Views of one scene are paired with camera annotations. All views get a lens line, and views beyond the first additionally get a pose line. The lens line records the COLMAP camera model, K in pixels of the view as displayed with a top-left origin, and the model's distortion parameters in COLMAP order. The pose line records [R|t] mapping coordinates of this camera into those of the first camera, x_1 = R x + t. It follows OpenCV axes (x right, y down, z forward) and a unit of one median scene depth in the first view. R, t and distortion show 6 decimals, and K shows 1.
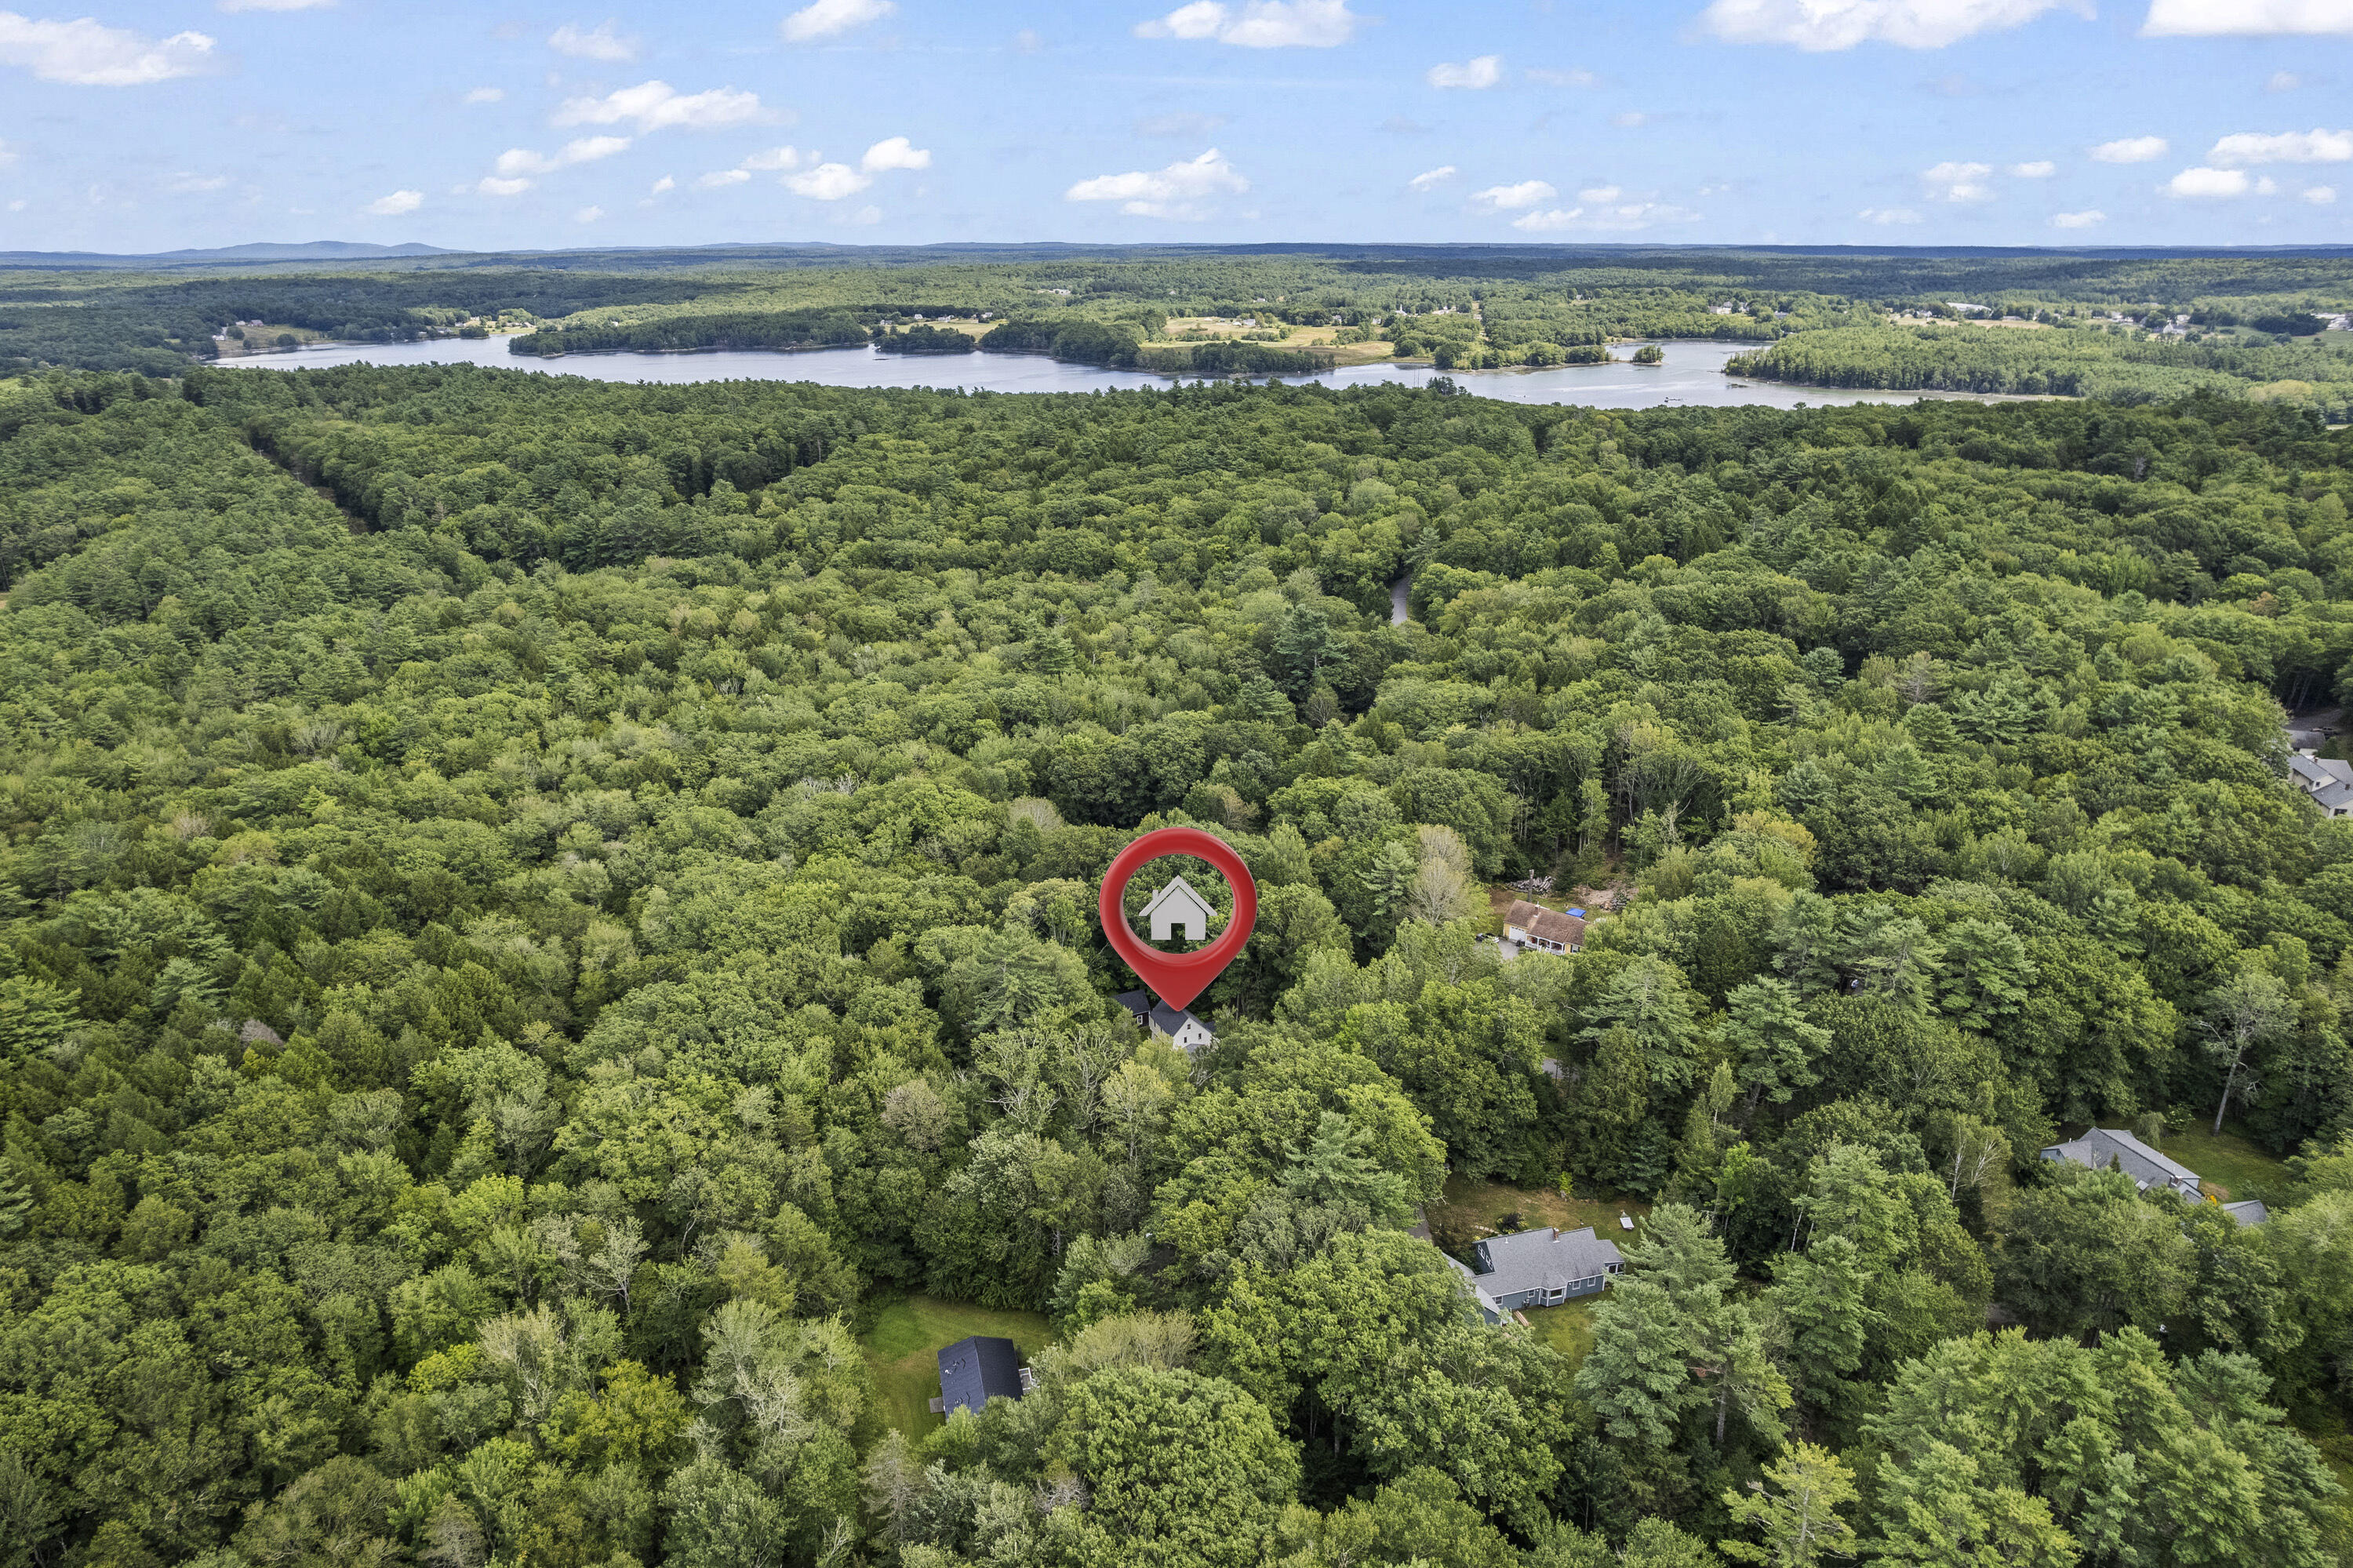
lens RADIAL K [[1502.8, 0, 1191.6], [0, 1502.8, 780.5], [0, 0, 1]] dist [-0.051581, 0.039444]
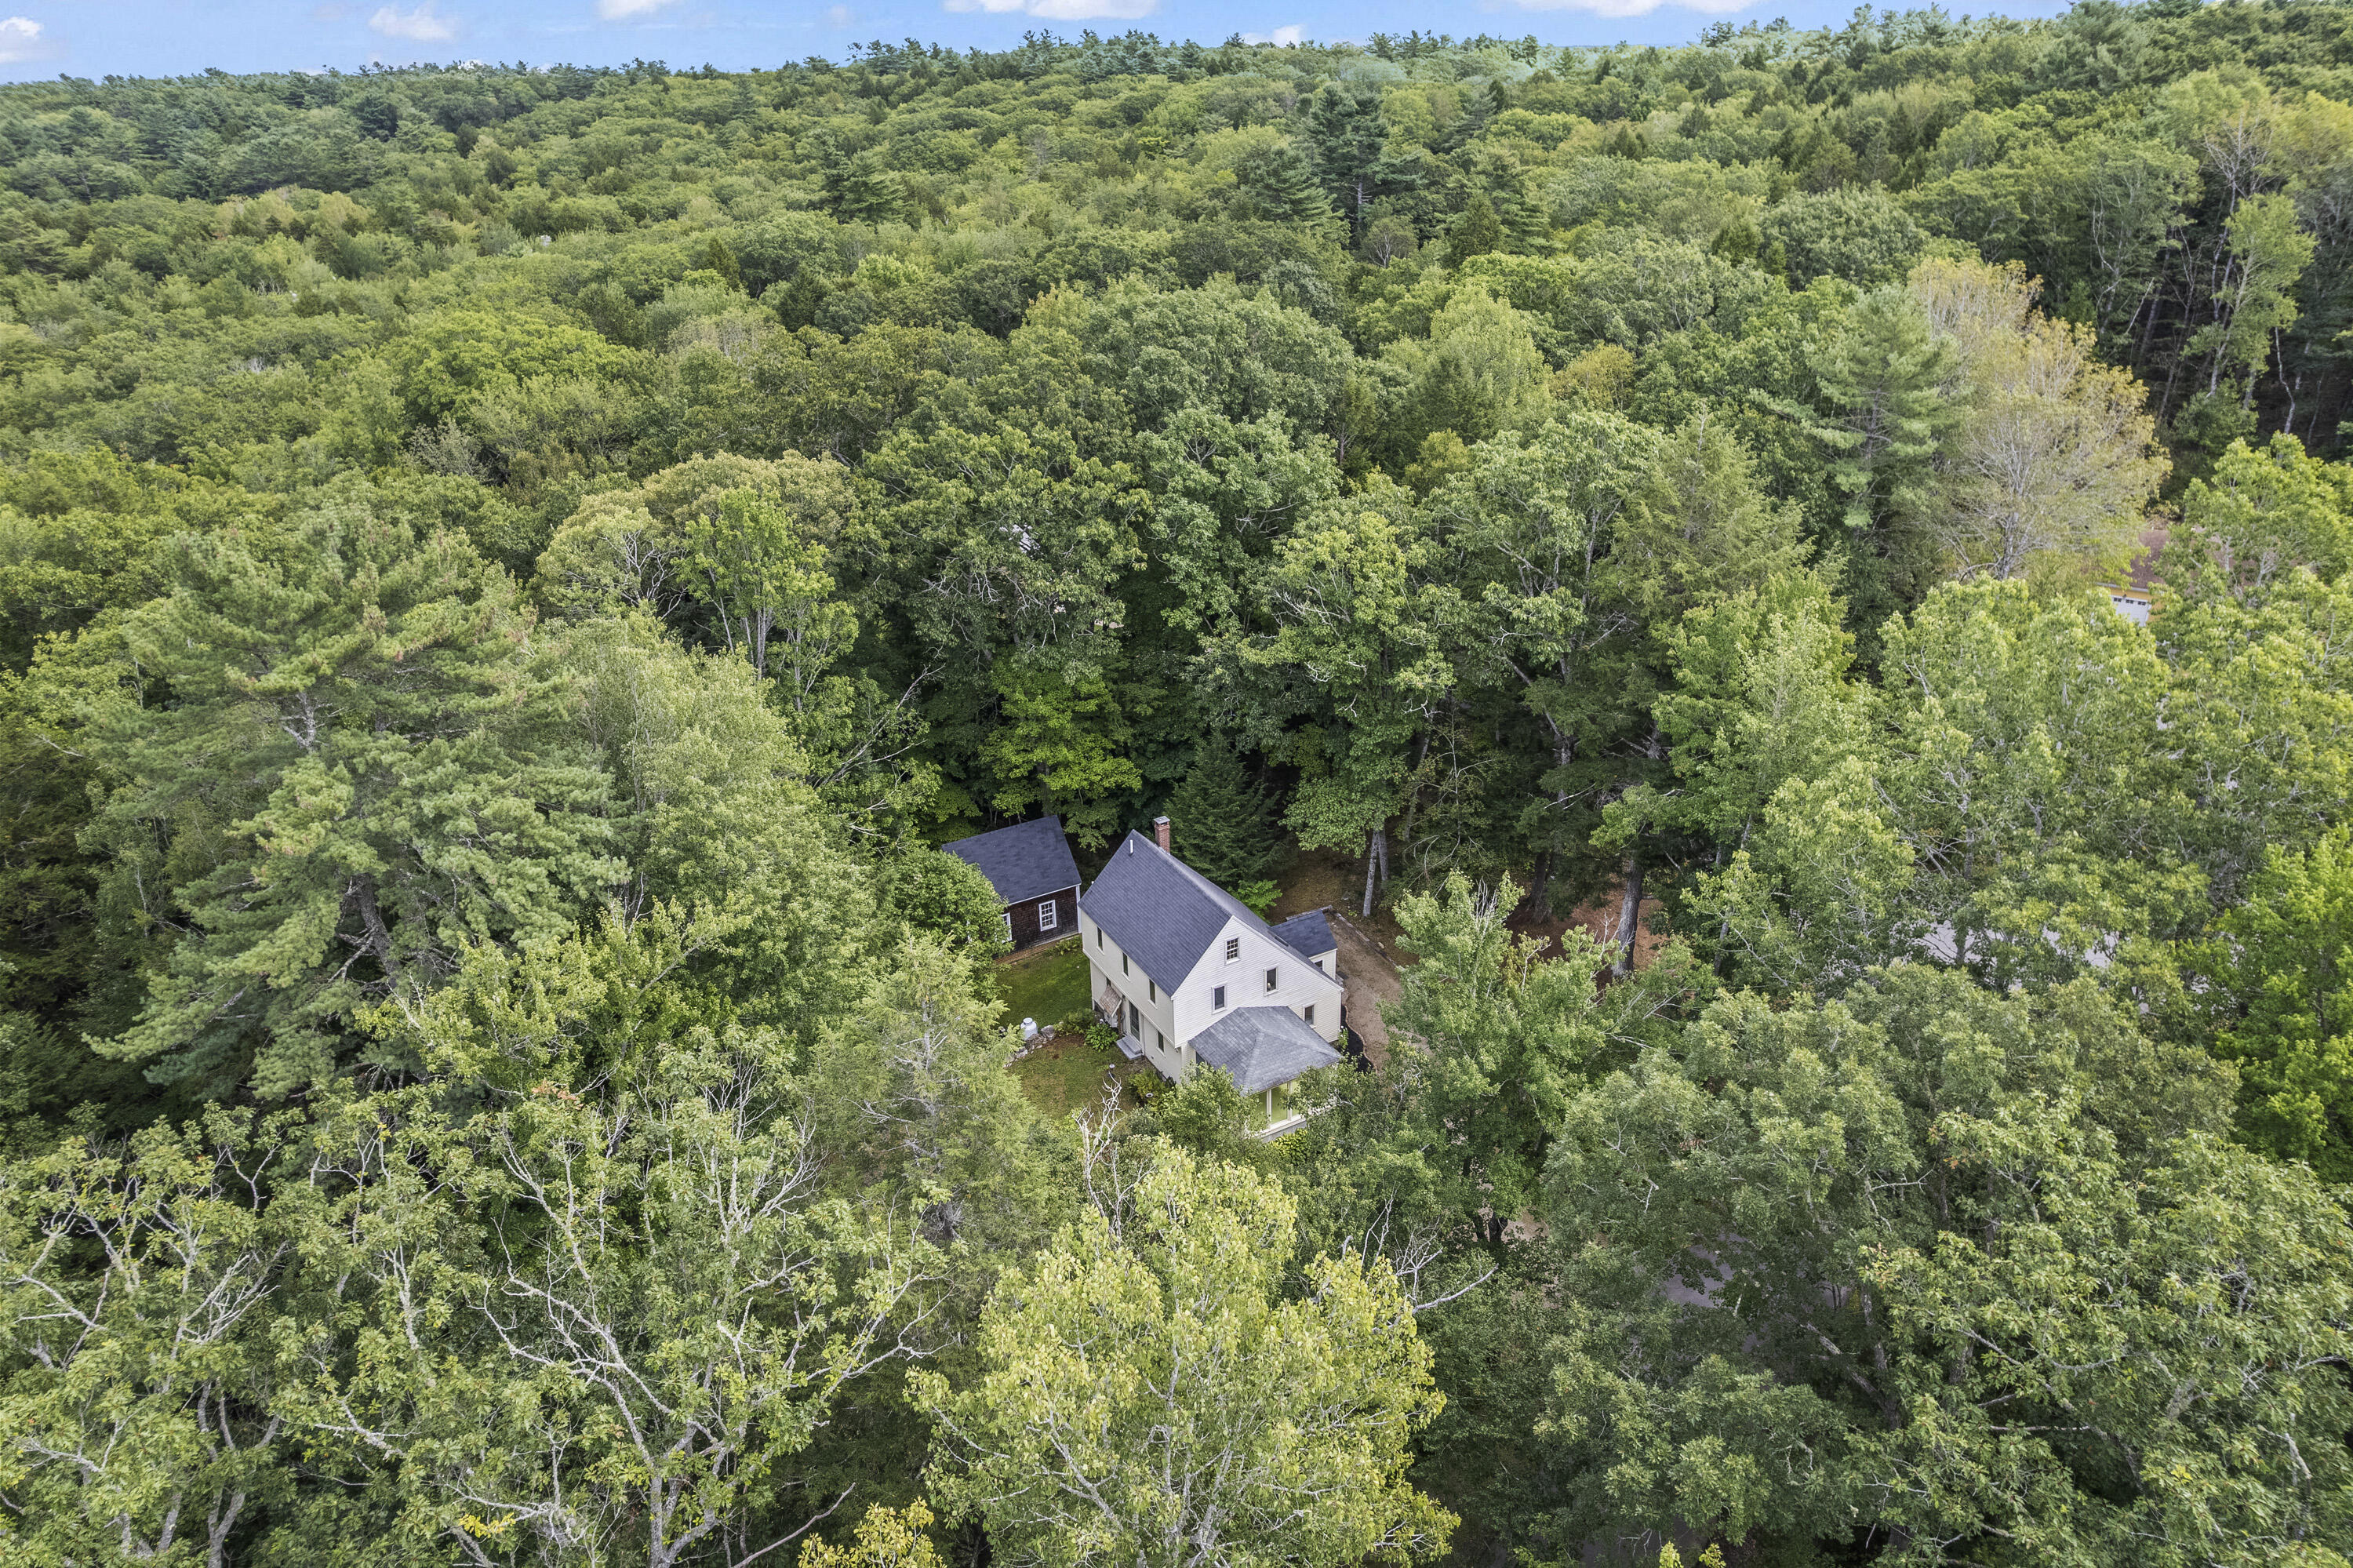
lens RADIAL K [[1502.8, 0, 1178.2], [0, 1502.8, 787.9], [0, 0, 1]] dist [-0.051581, 0.039444]
pose [[0.998261, -0.039567, 0.043688, -0.018787], [0.034166, 0.992413, 0.118104, 0.090684], [-0.048029, -0.116406, 0.992040, 0.646000]]
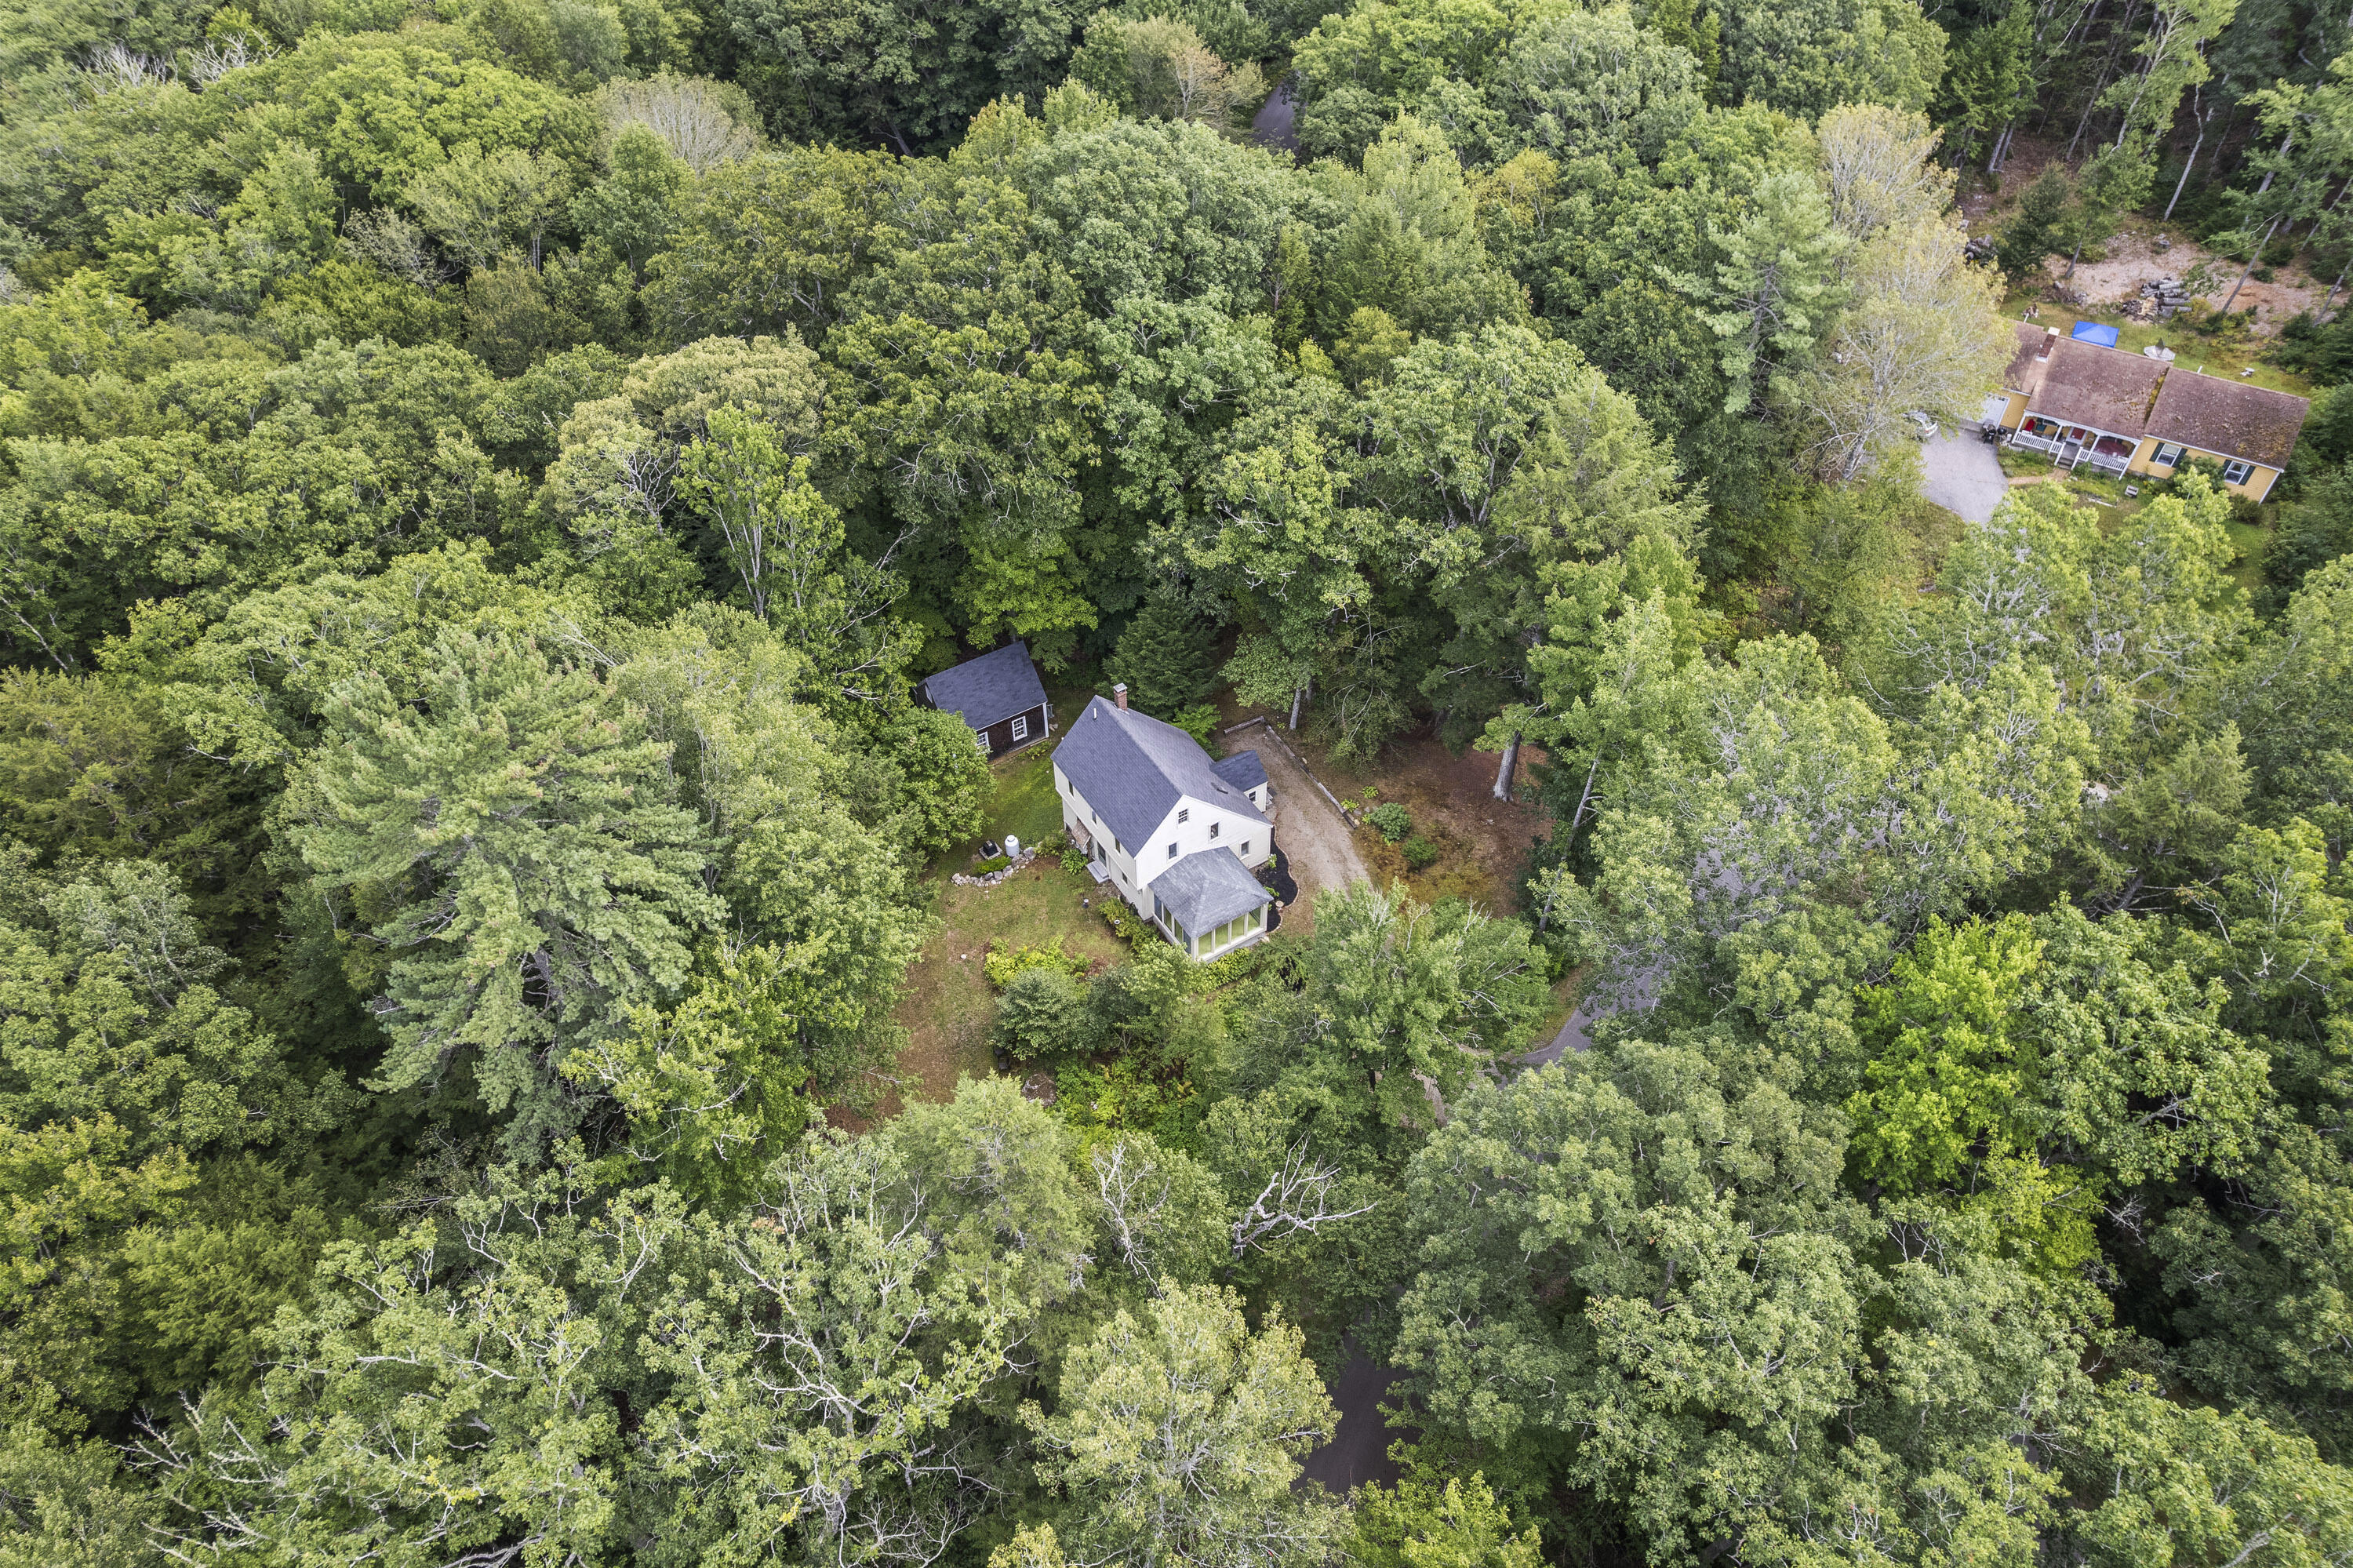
lens RADIAL K [[1502.8, 0, 1180.6], [0, 1502.8, 789.1], [0, 0, 1]] dist [-0.051581, 0.039444]
pose [[0.994304, -0.077916, 0.072726, -0.021850], [0.038499, 0.898827, 0.436609, 0.015998], [-0.099387, -0.431322, 0.896707, 0.621541]]
